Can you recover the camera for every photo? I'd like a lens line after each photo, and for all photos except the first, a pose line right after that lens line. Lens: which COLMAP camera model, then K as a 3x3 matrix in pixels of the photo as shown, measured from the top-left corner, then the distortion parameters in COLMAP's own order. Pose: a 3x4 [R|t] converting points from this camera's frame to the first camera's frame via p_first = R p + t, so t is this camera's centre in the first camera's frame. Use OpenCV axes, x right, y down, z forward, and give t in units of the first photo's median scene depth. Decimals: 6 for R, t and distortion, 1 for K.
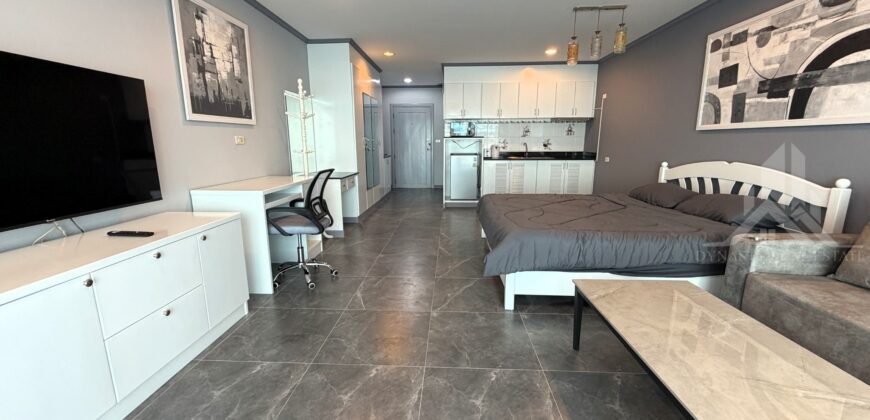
lens RADIAL K [[347.2, 0, 432.6], [0, 347.2, 210.0], [0, 0, 1]] dist [0.002746, -0.000333]
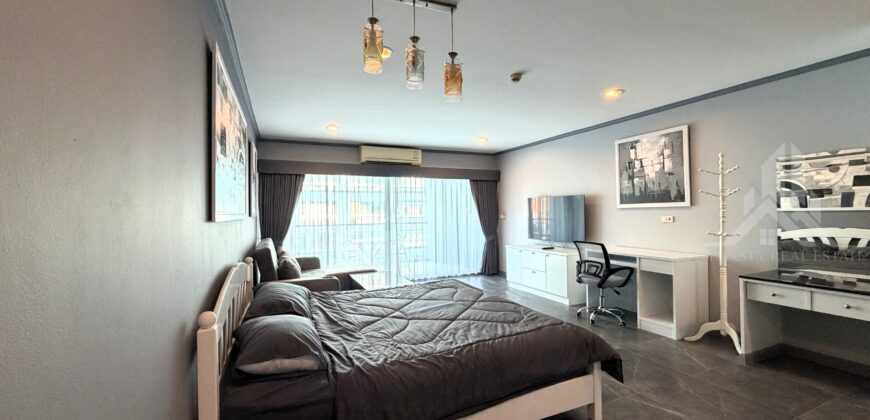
lens RADIAL K [[347.2, 0, 432.6], [0, 347.2, 210.0], [0, 0, 1]] dist [0.002746, -0.000333]
pose [[-0.893473, 0.011686, -0.448966, 0.887199], [-0.071584, 0.983176, 0.168048, -0.437950], [0.443376, 0.182285, -0.877604, 1.955971]]
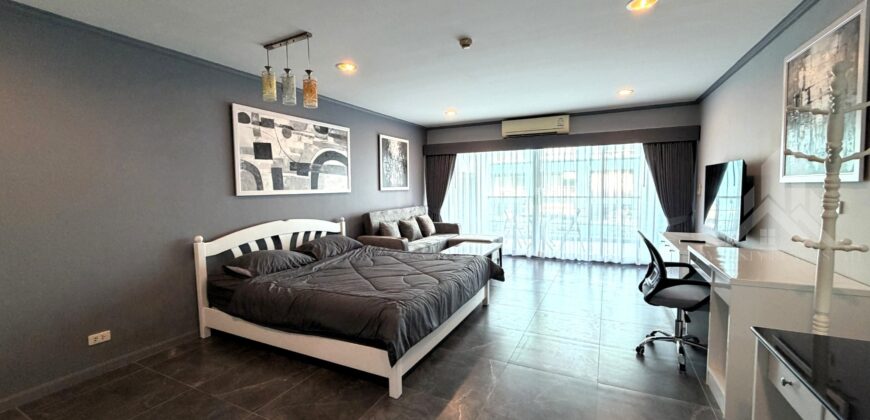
lens RADIAL K [[347.2, 0, 432.6], [0, 347.2, 210.0], [0, 0, 1]] dist [0.002746, -0.000333]
pose [[-0.915267, -0.011512, 0.402683, -0.165073], [0.095286, 0.965041, 0.244164, -0.473130], [-0.391416, 0.261846, -0.882174, 2.079001]]
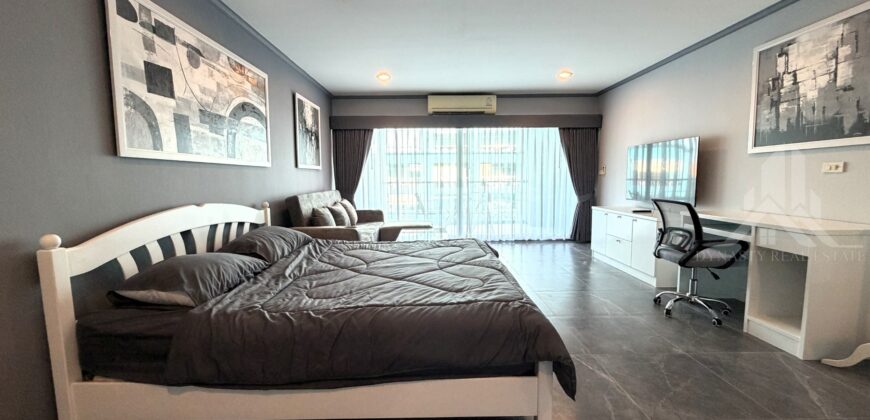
lens RADIAL K [[347.2, 0, 432.6], [0, 347.2, 210.0], [0, 0, 1]] dist [0.002746, -0.000333]
pose [[-0.998154, 0.018646, -0.057799, 0.421863], [0.001412, 0.958568, 0.284860, -0.375010], [0.060716, 0.284253, -0.956825, 1.931993]]
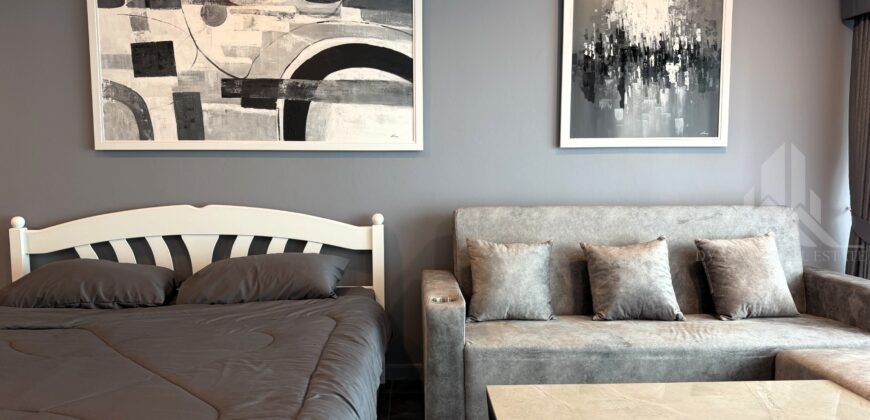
lens RADIAL K [[607.1, 0, 437.0], [0, 607.1, 213.4], [0, 0, 1]] dist [0.141068, -0.250363]
pose [[-0.080558, -0.075074, 0.993919, -0.243006], [0.198251, 0.976030, 0.089792, -0.151342], [-0.976835, 0.204279, -0.063743, 0.738769]]
